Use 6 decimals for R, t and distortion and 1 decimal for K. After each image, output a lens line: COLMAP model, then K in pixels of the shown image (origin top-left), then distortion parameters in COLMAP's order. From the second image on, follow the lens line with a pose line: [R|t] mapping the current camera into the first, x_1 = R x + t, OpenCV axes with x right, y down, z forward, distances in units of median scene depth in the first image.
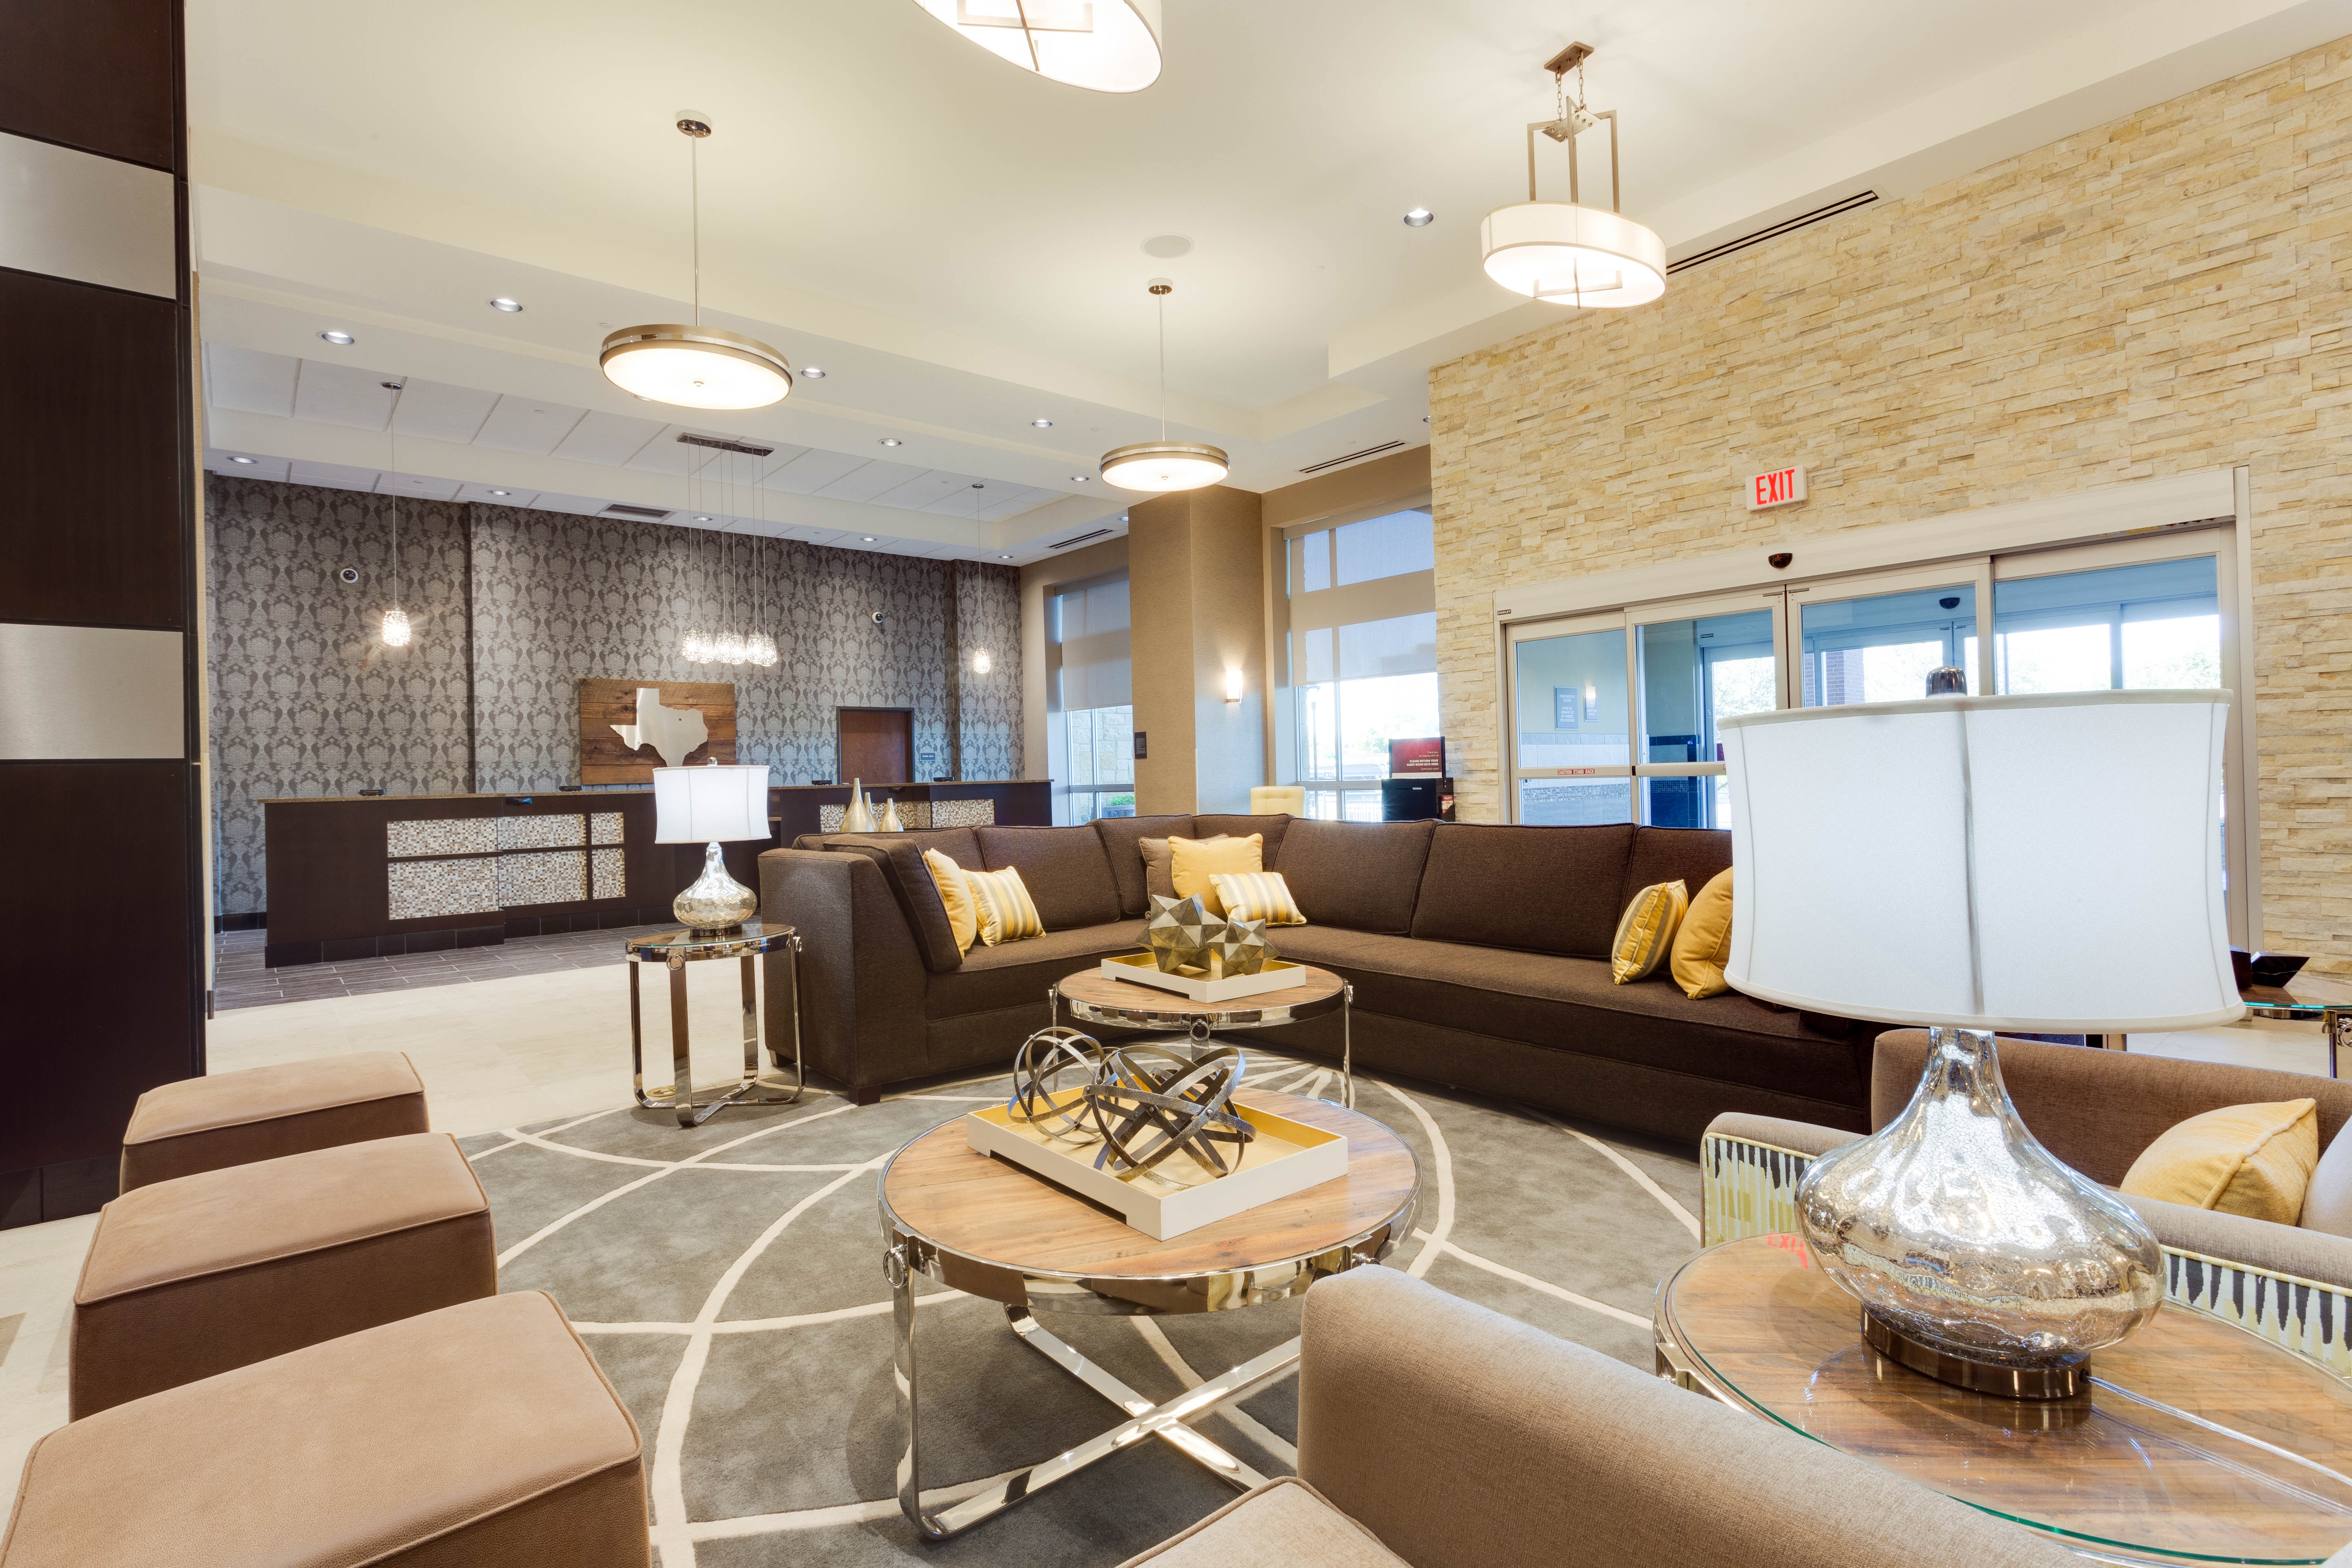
lens RADIAL K [[1099.8, 0, 1170.4], [0, 1099.8, 778.8], [0, 0, 1]] dist [0.003360, 0.000038]
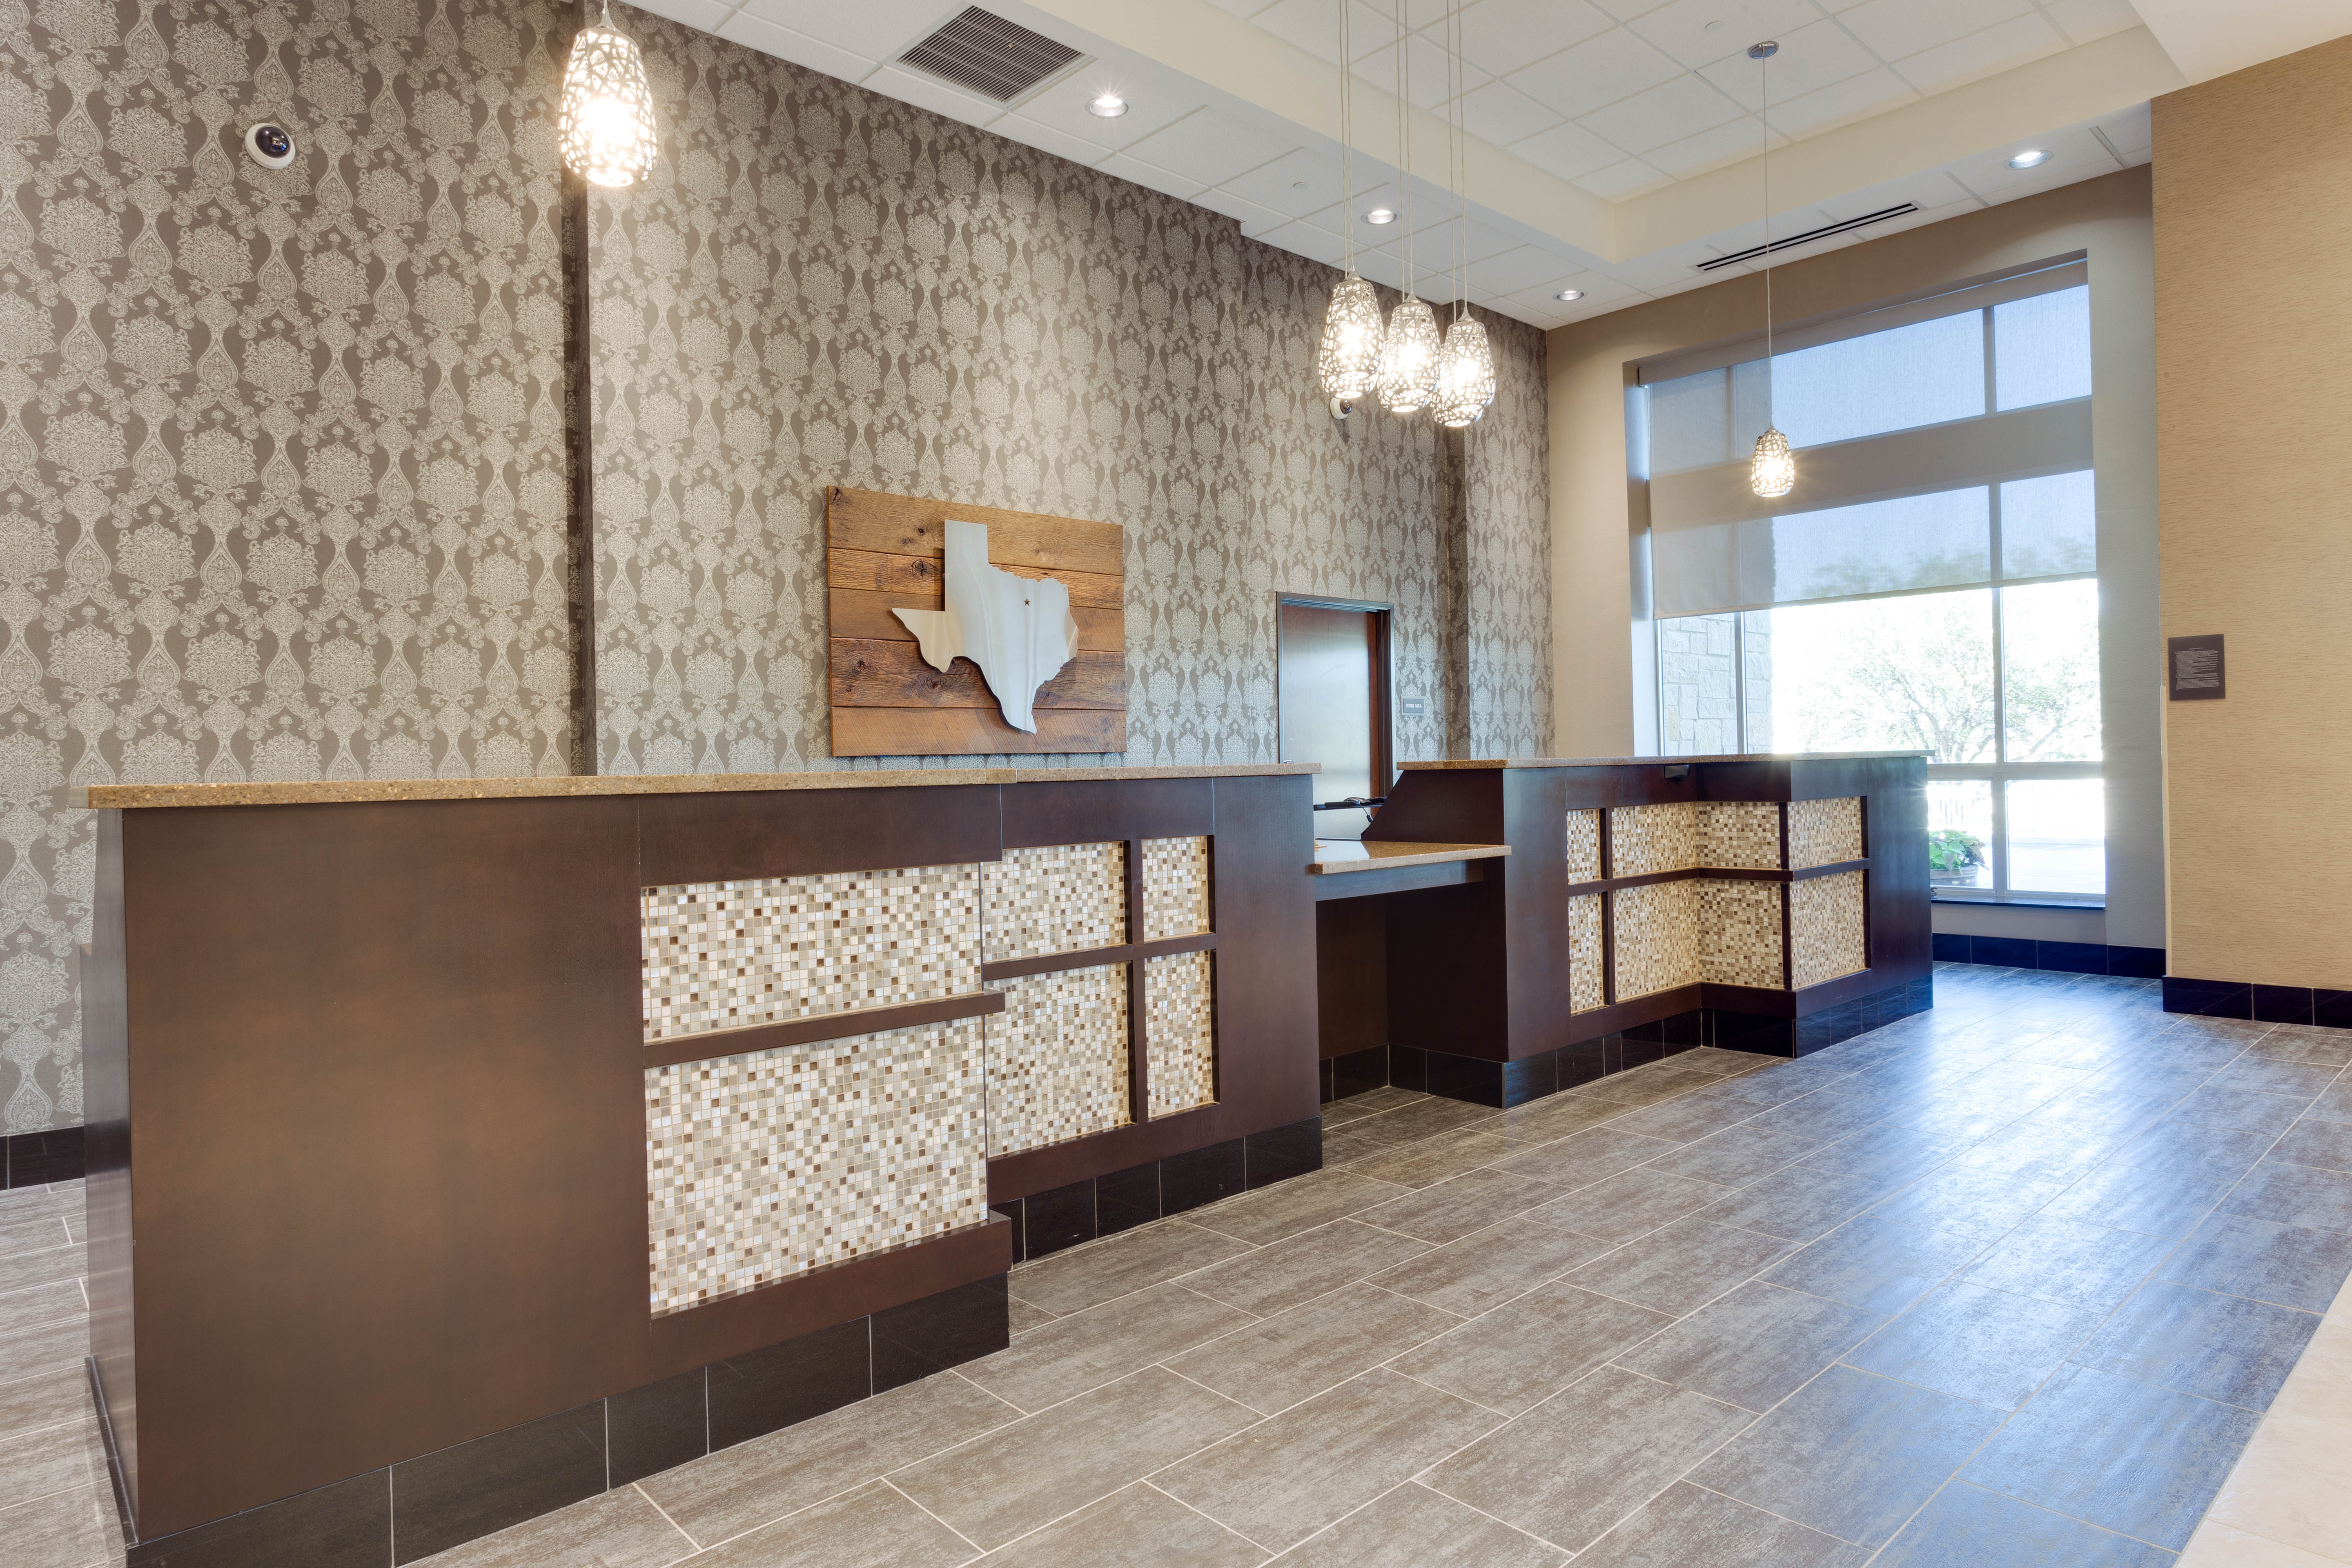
lens RADIAL K [[1376.7, 0, 1179.1], [0, 1376.7, 778.4], [0, 0, 1]] dist [-0.009851, 0.003906]
pose [[0.998972, 0.004158, 0.045134, -0.453409], [-0.004446, 0.999970, 0.006271, 0.010173], [-0.045107, -0.006465, 0.998961, 0.526277]]
